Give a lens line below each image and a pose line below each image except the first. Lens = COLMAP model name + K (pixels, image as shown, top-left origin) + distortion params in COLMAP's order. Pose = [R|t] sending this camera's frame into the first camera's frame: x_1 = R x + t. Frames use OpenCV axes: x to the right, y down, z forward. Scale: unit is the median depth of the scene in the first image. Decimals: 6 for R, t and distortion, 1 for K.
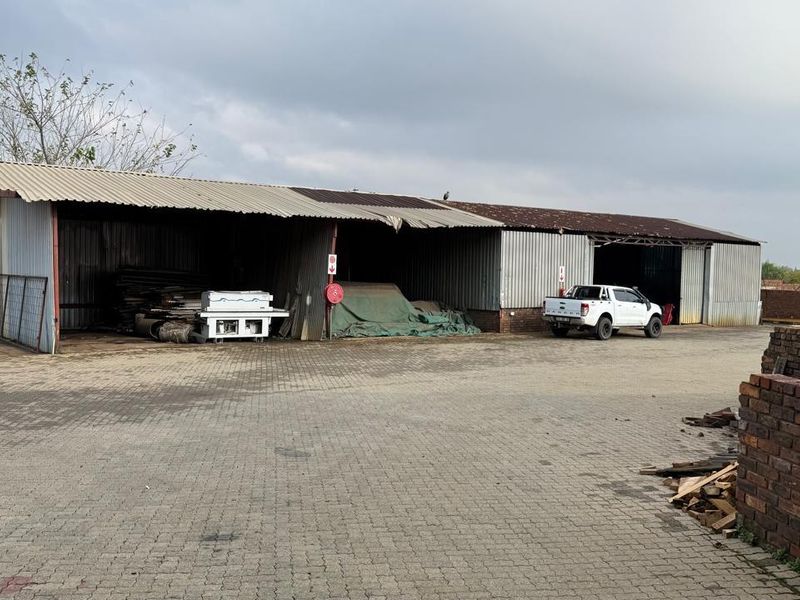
lens RADIAL K [[606.5, 0, 400.0], [0, 606.5, 300.0], [0, 0, 1]] dist [0.000365, -0.004139]
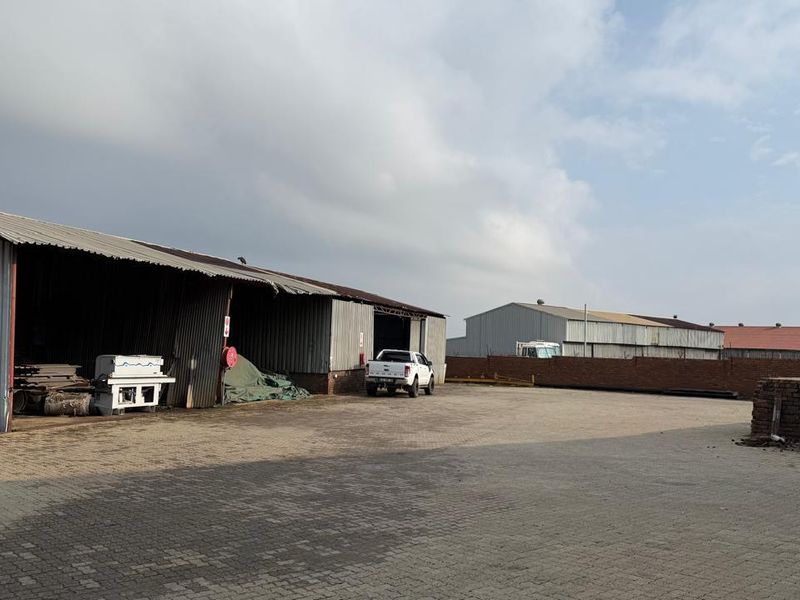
lens RADIAL K [[606.5, 0, 400.0], [0, 606.5, 300.0], [0, 0, 1]] dist [0.000365, -0.004139]
pose [[0.841693, 0.049502, 0.537683, -0.392937], [0.007992, 0.994538, -0.104072, 0.001632], [-0.539898, 0.091894, 0.836700, 0.038434]]
